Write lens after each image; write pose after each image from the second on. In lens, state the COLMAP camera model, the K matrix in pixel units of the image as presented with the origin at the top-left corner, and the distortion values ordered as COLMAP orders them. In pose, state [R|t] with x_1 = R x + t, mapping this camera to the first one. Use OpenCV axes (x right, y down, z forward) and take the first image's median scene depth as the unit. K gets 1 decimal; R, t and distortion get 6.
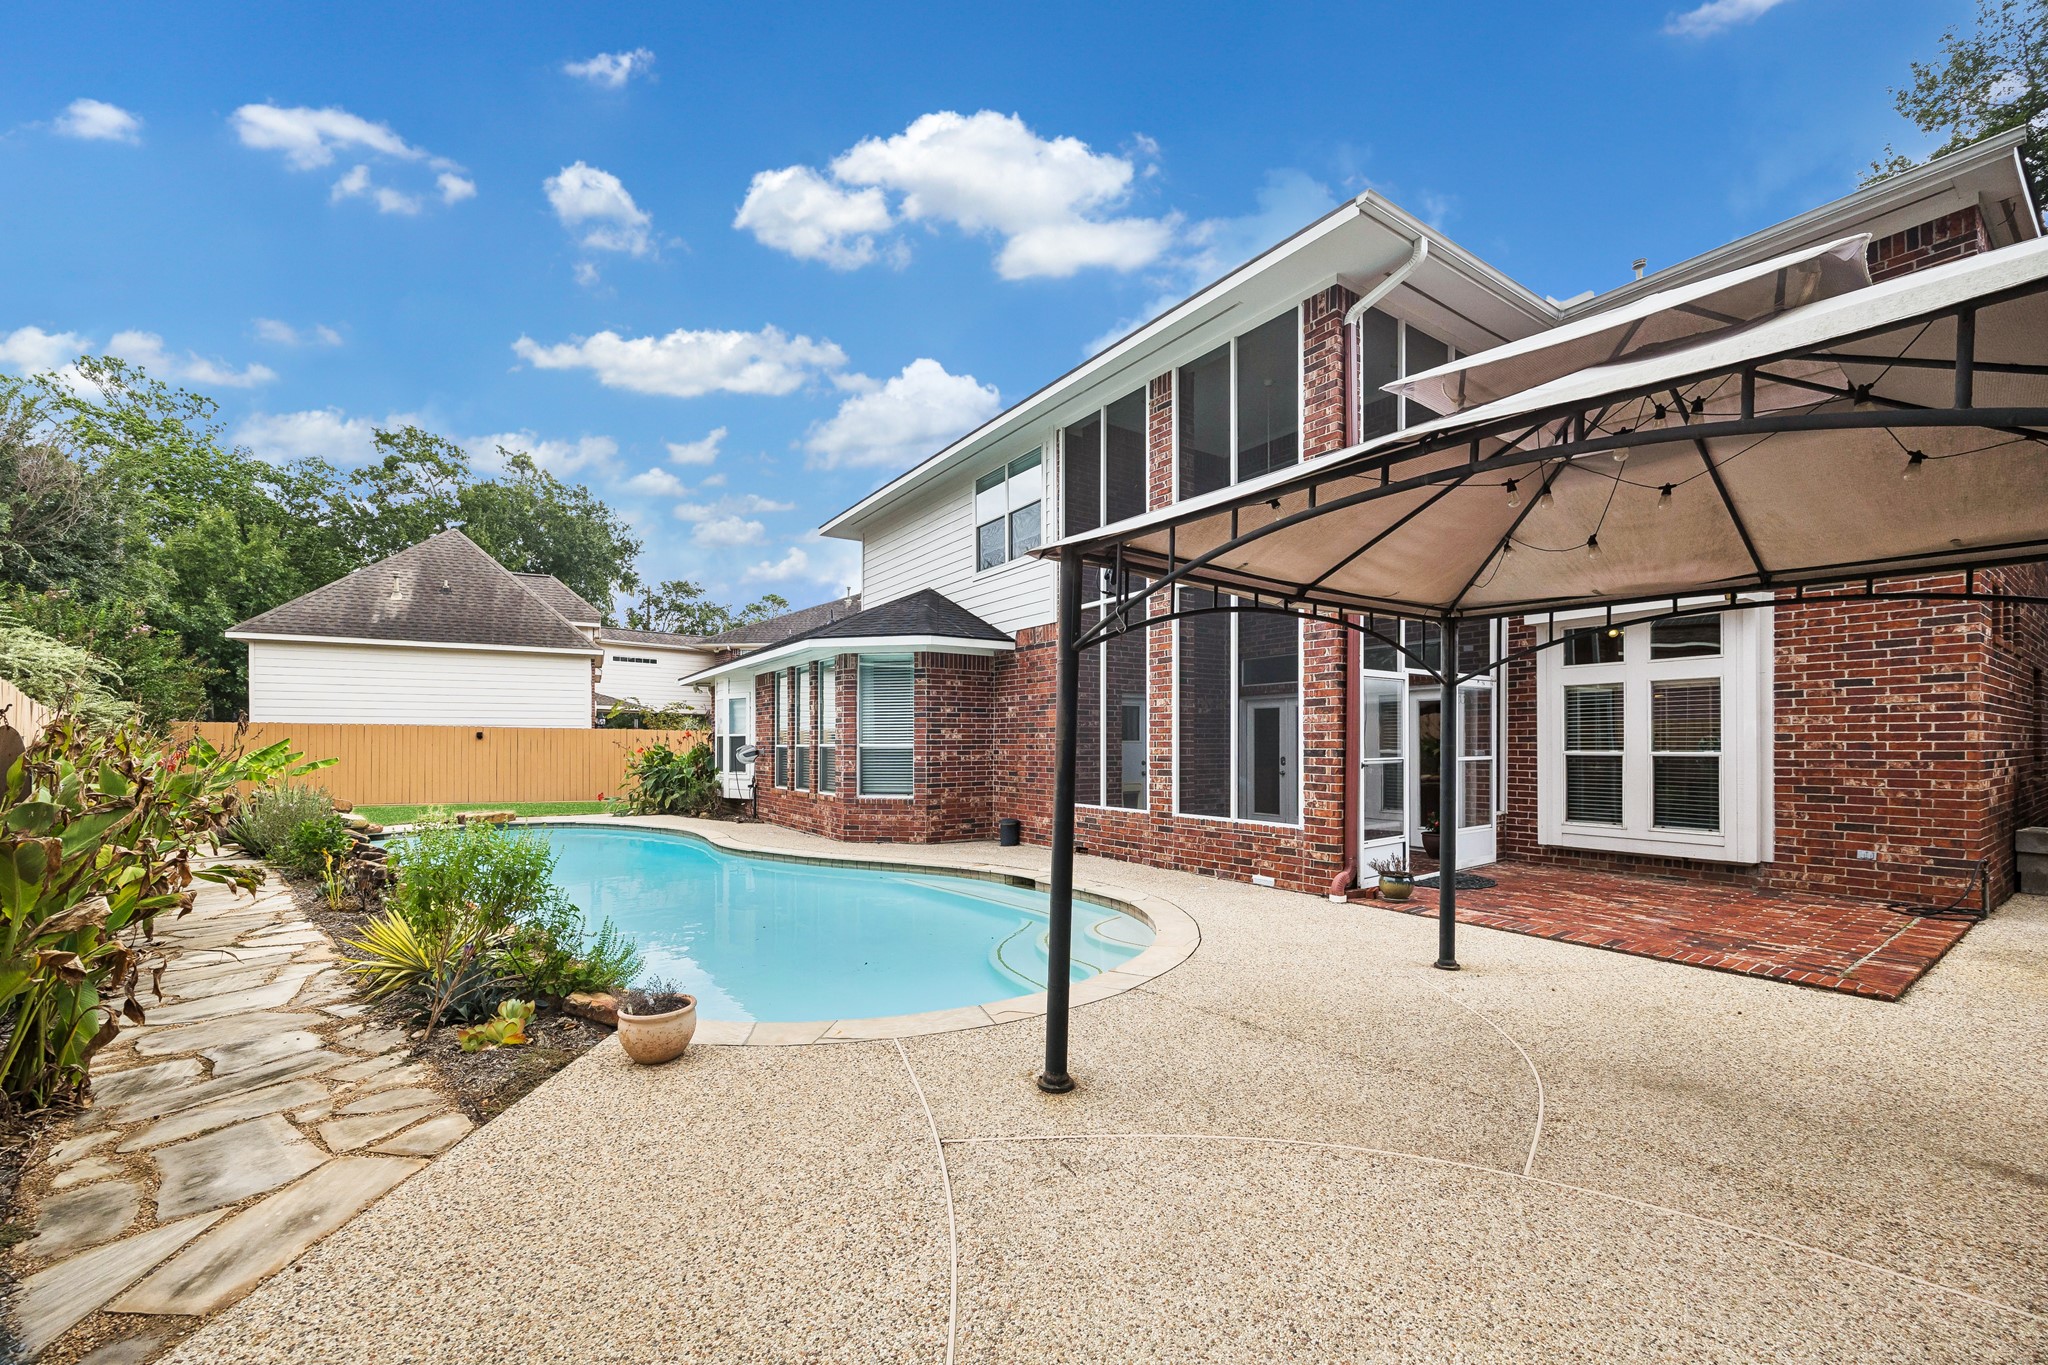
lens RADIAL K [[807.0, 0, 1017.9], [0, 807.0, 743.1], [0, 0, 1]] dist [0.000161, -0.000046]
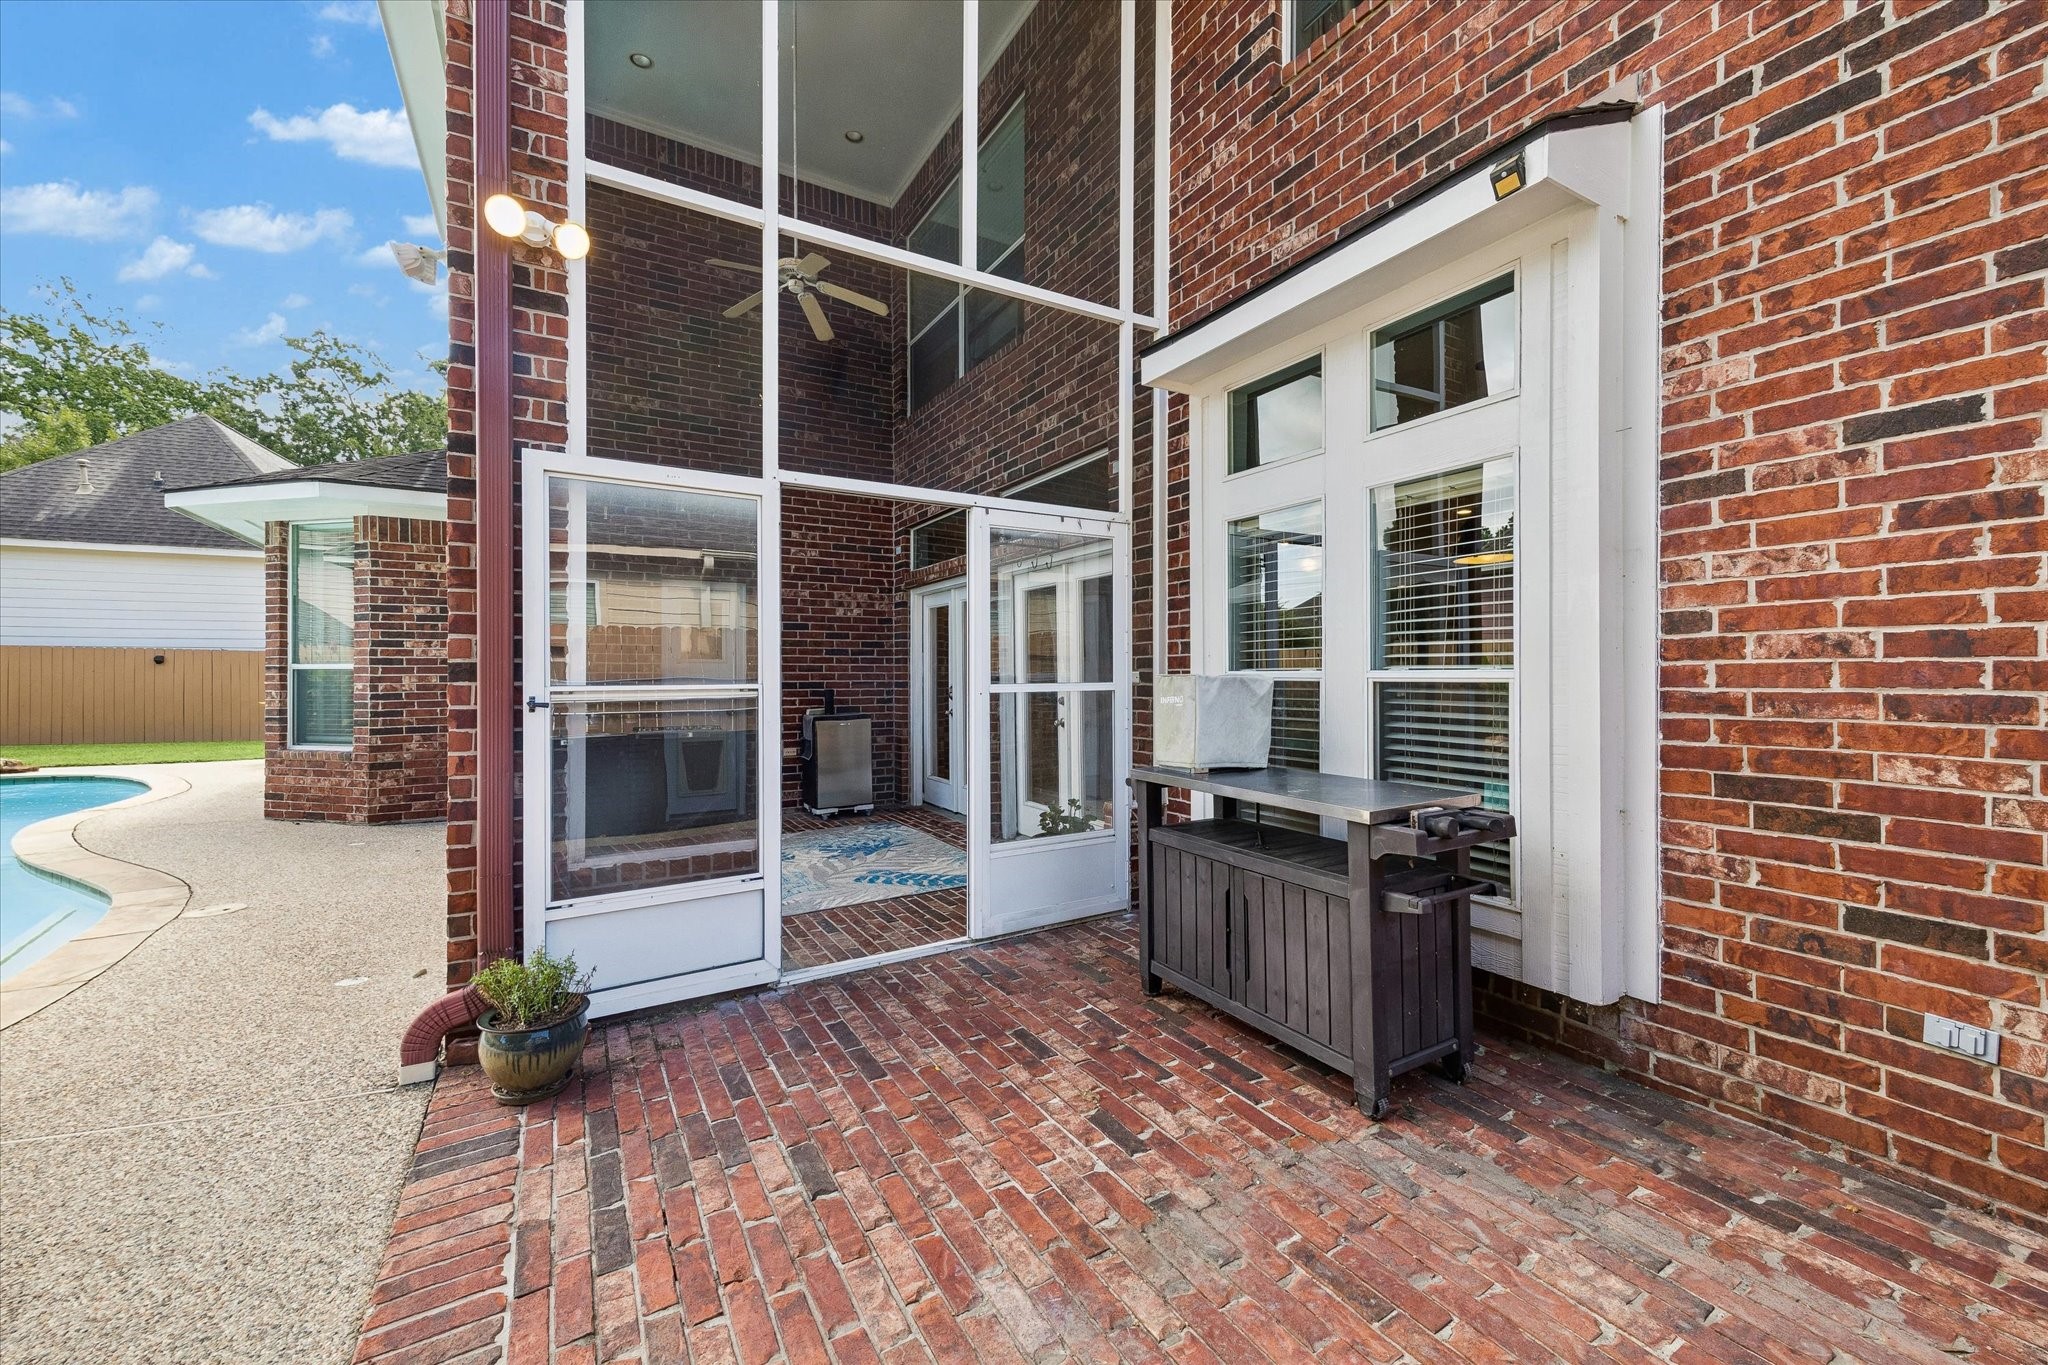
lens RADIAL K [[810.8, 0, 1030.3], [0, 810.8, 675.4], [0, 0, 1]] dist [0.013559, 0.000089]
pose [[0.997738, 0.000960, -0.067211, 0.713871], [-0.000901, 0.999999, 0.000906, 0.014199], [0.067212, -0.000843, 0.997738, 0.660148]]
